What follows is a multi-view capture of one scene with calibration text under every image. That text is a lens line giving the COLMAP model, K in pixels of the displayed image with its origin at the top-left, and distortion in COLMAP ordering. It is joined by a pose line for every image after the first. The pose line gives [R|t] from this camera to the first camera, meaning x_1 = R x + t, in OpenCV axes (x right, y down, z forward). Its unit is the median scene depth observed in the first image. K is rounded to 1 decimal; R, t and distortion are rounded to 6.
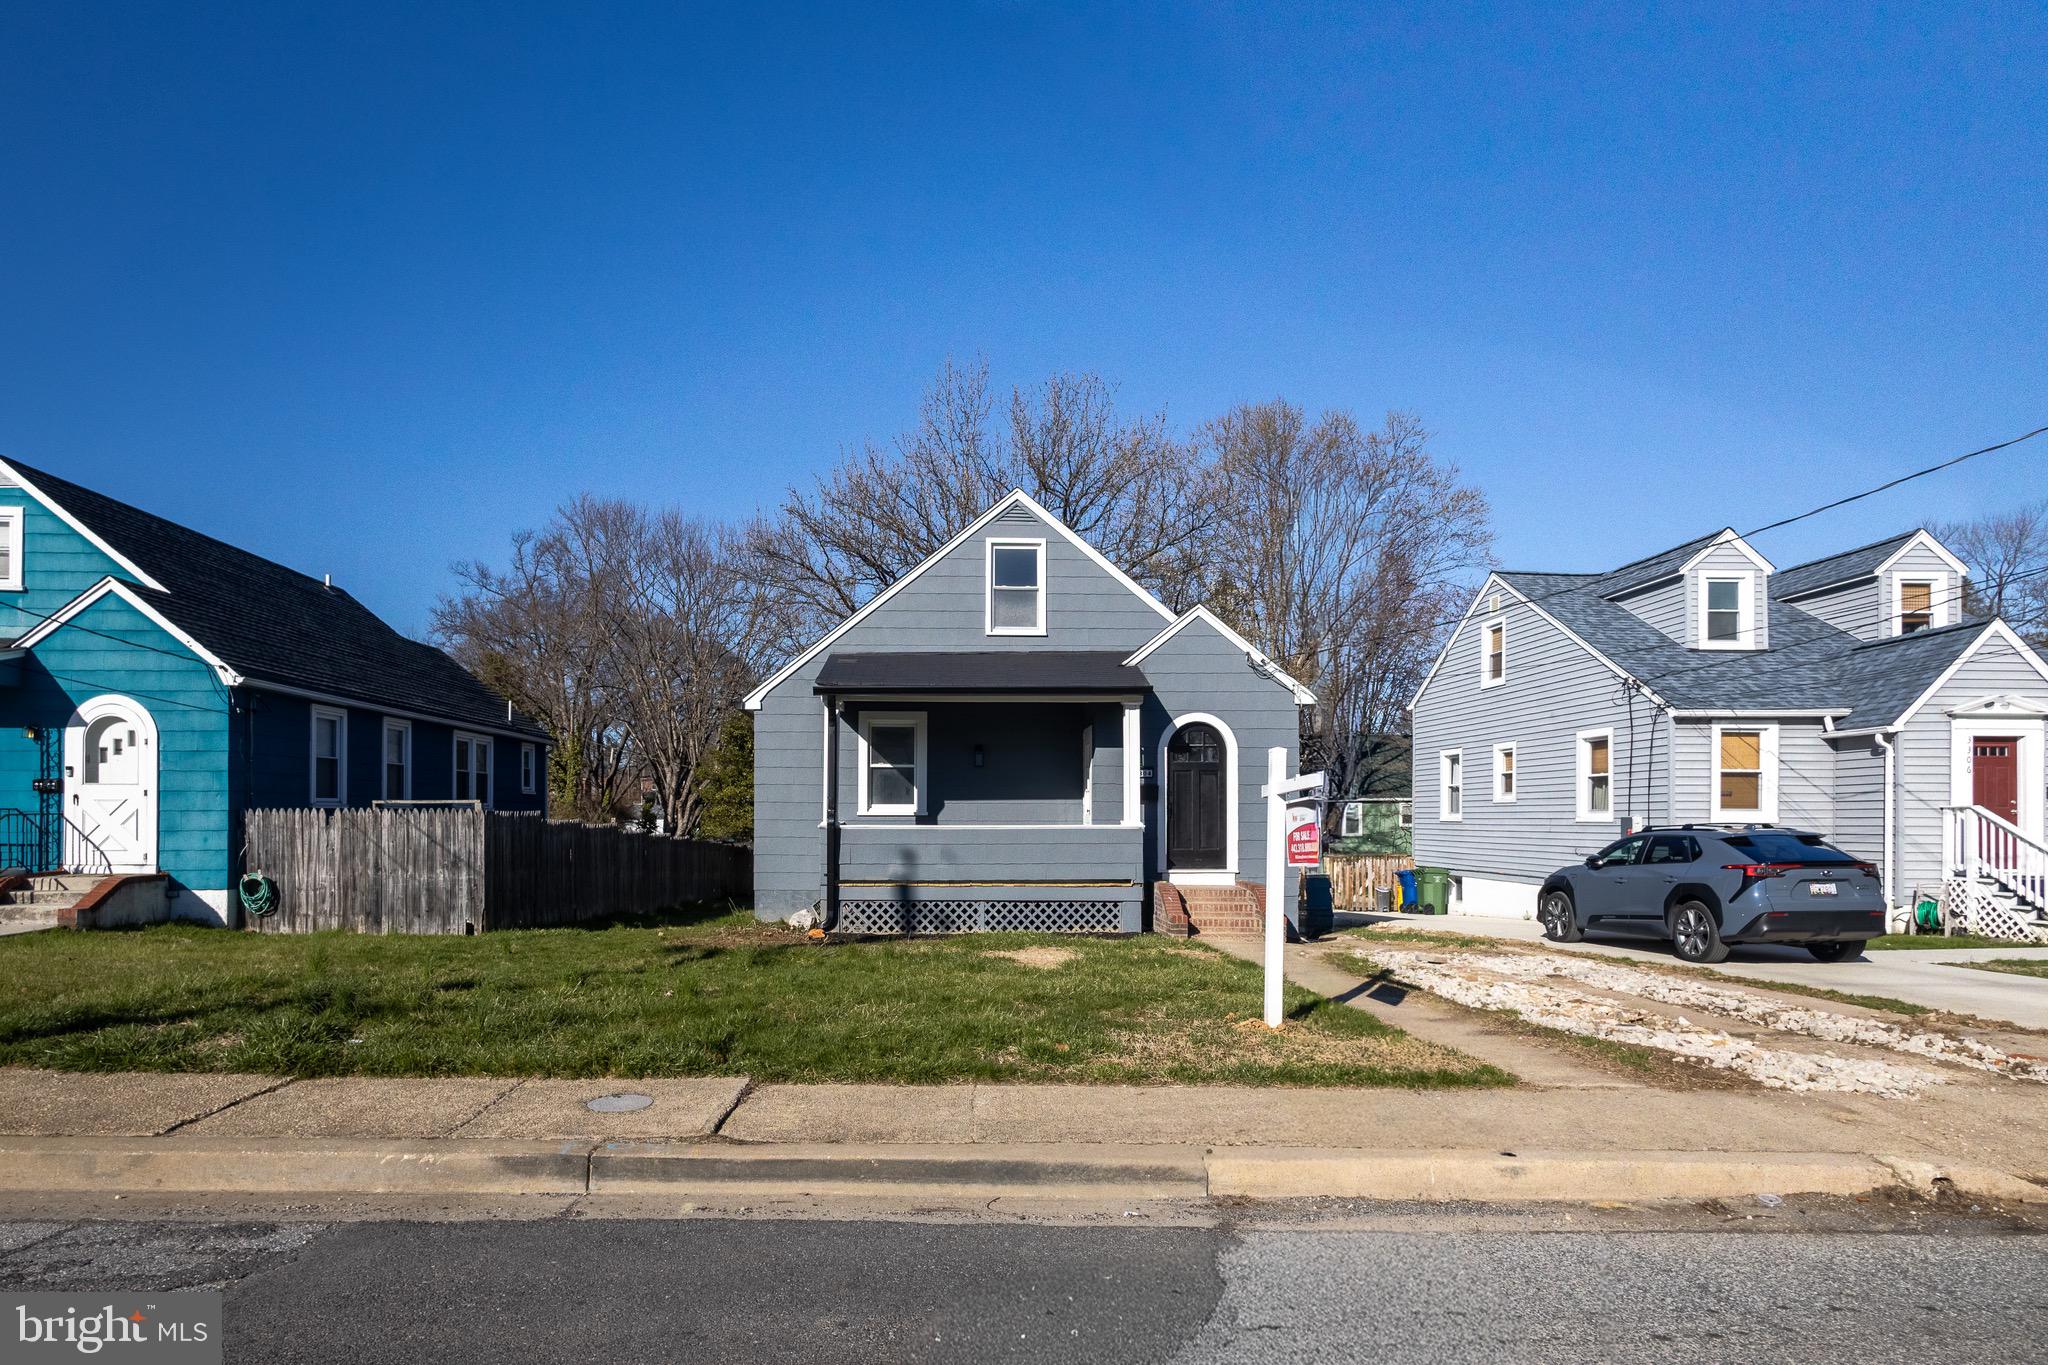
lens RADIAL K [[1094.0, 0, 944.7], [0, 1094.0, 828.0], [0, 0, 1]] dist [0.003587, 0.000002]
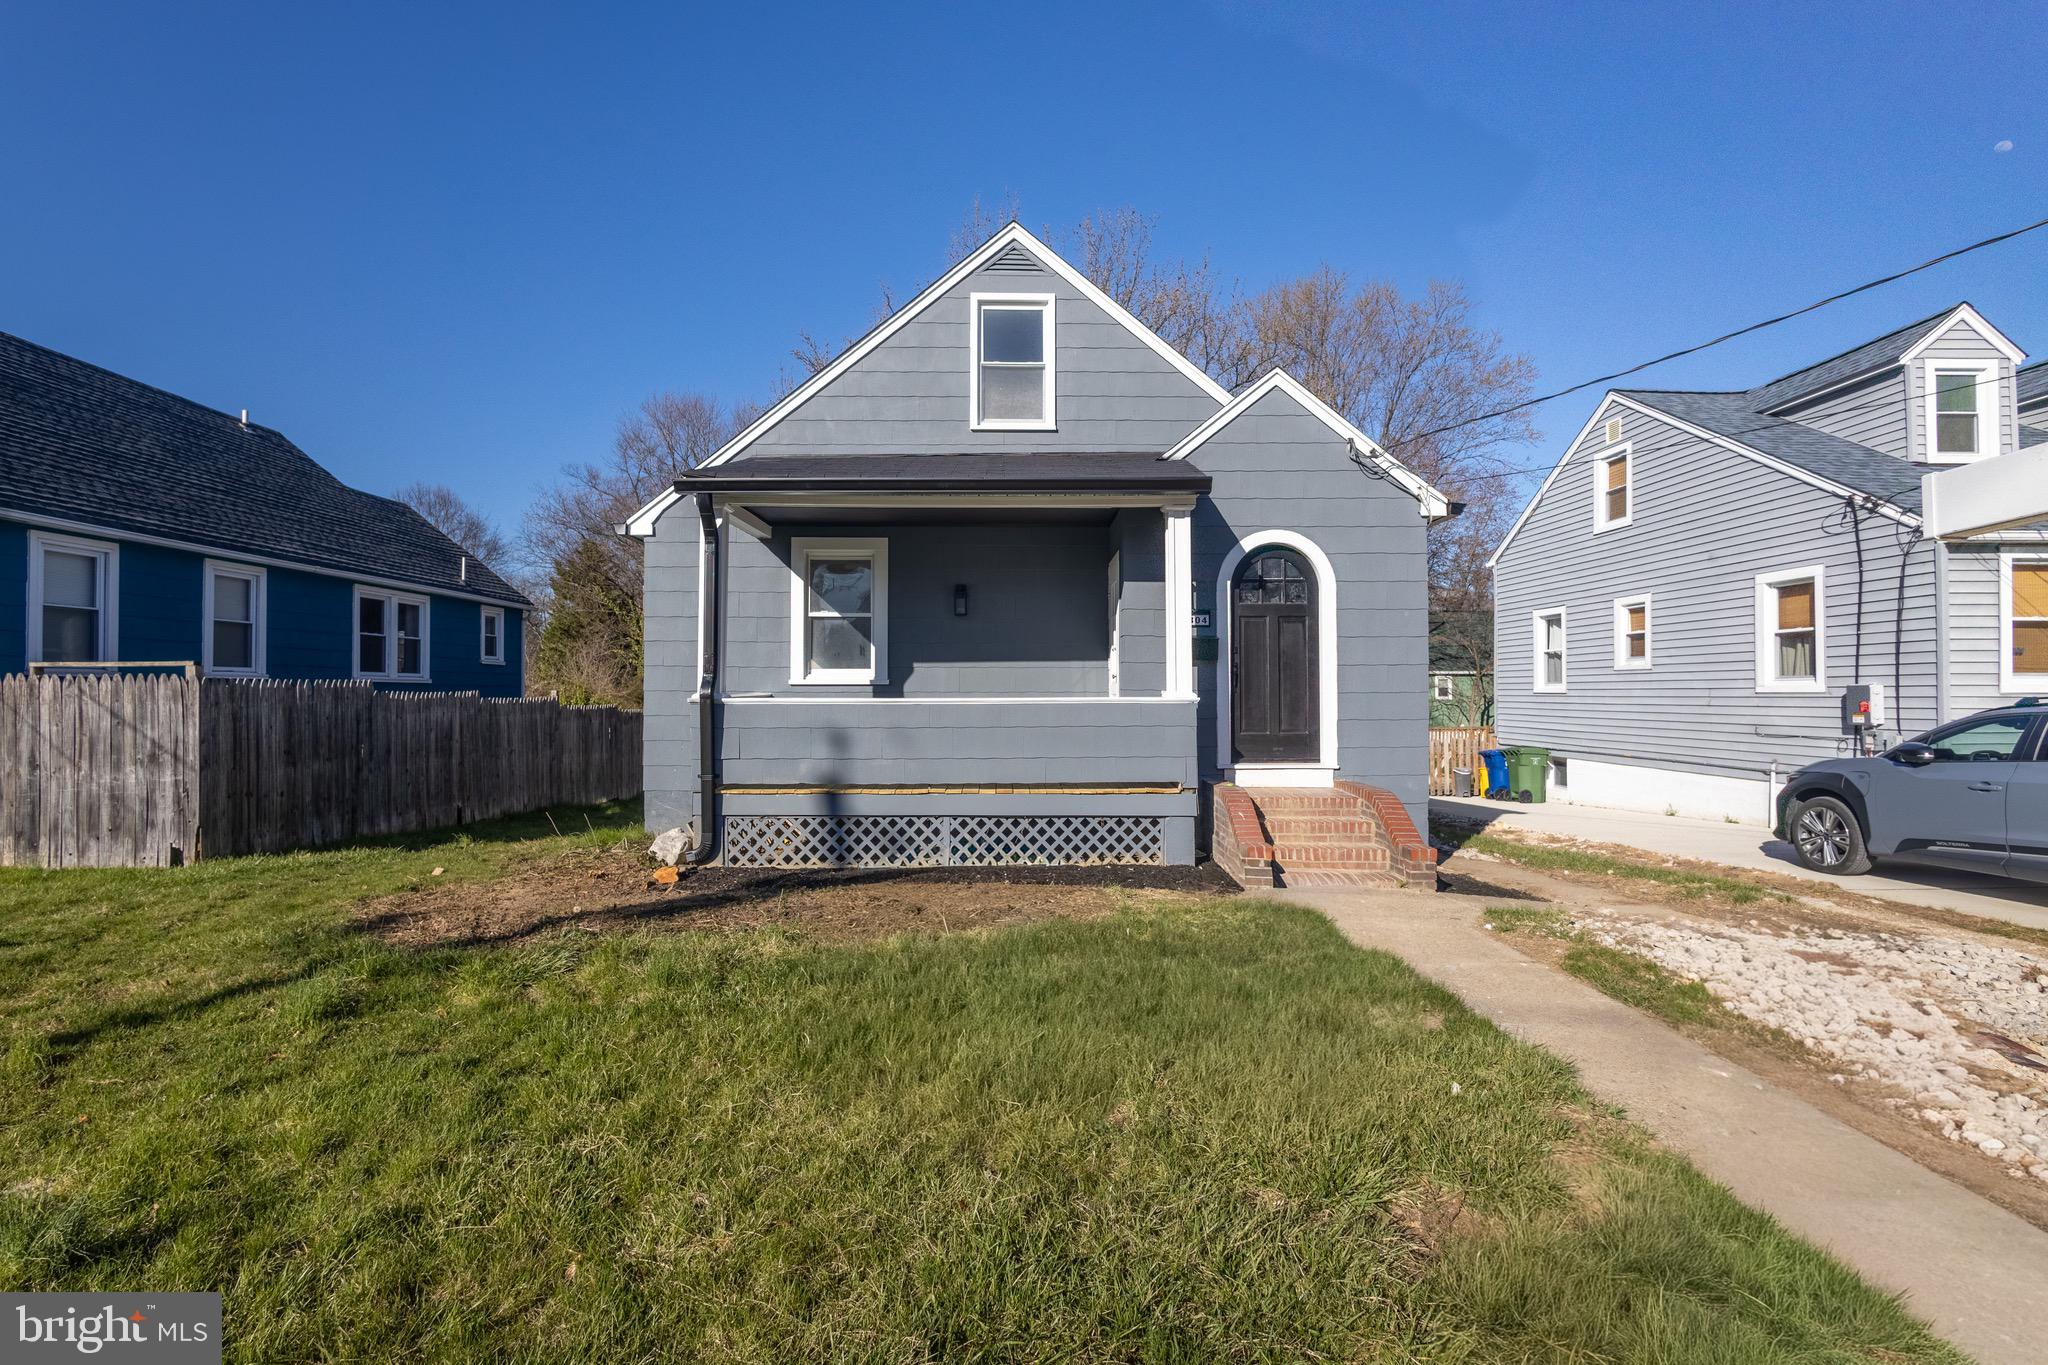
lens RADIAL K [[927.4, 0, 1016.4], [0, 927.4, 684.5], [0, 0, 1]] dist [0.005131, -0.000670]
pose [[0.999993, -0.001774, 0.003252, 0.066477], [0.001833, 0.999828, -0.018436, -0.000197], [-0.003219, 0.018442, 0.999825, 0.411084]]
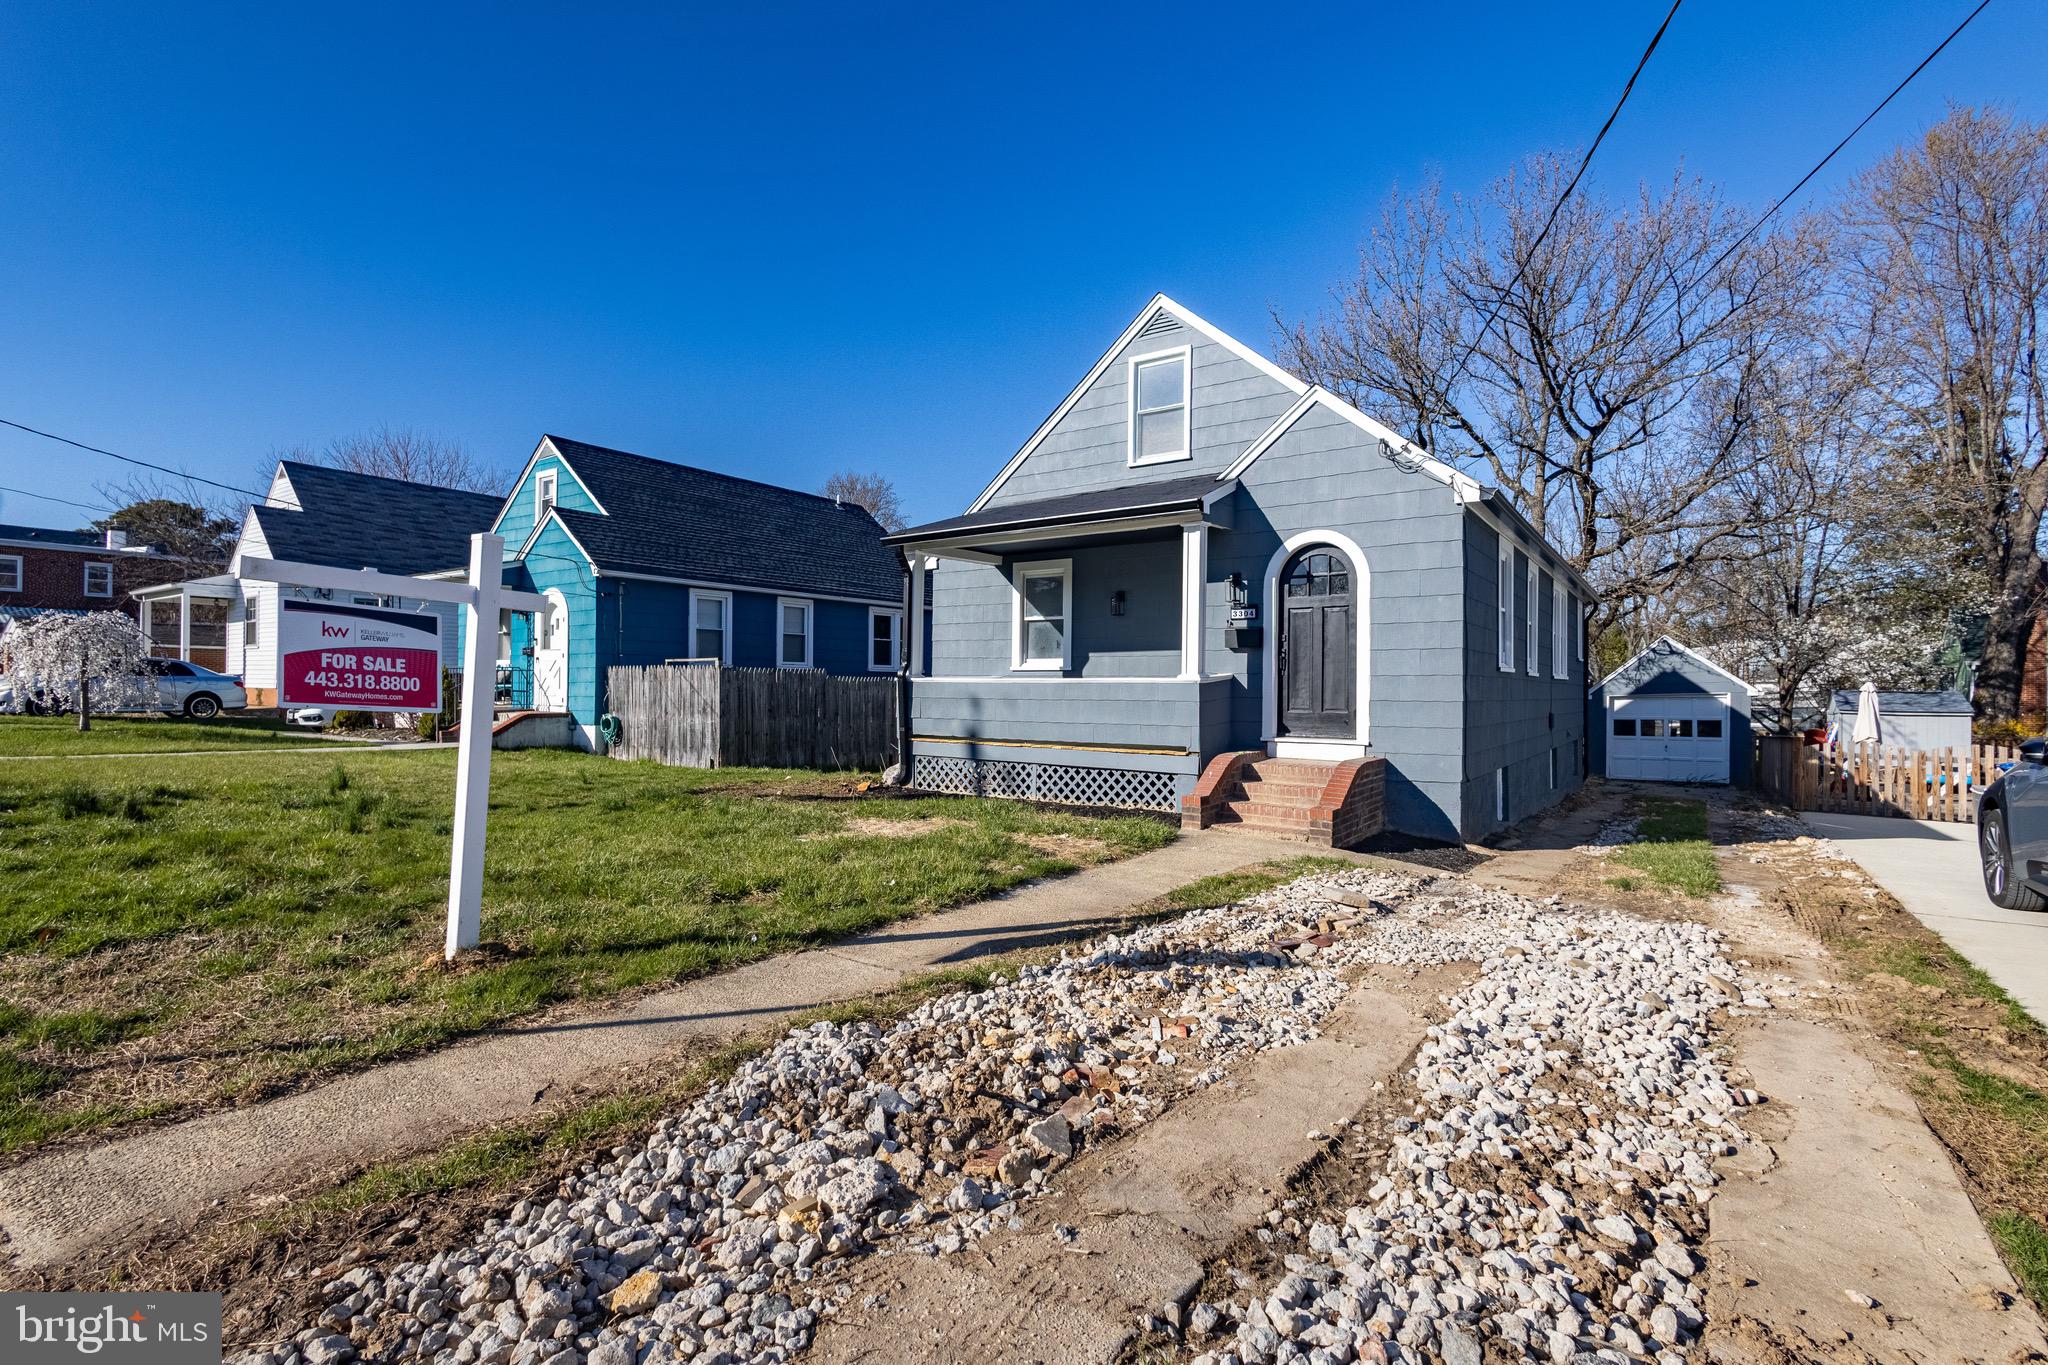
lens RADIAL K [[927.4, 0, 1015.9], [0, 927.4, 683.0], [0, 0, 1]] dist [0.005131, -0.000670]
pose [[0.806331, 0.003648, -0.591453, 0.420537], [-0.012620, 0.999859, -0.011037, 0.008949], [0.591330, 0.016364, 0.806264, 0.347505]]
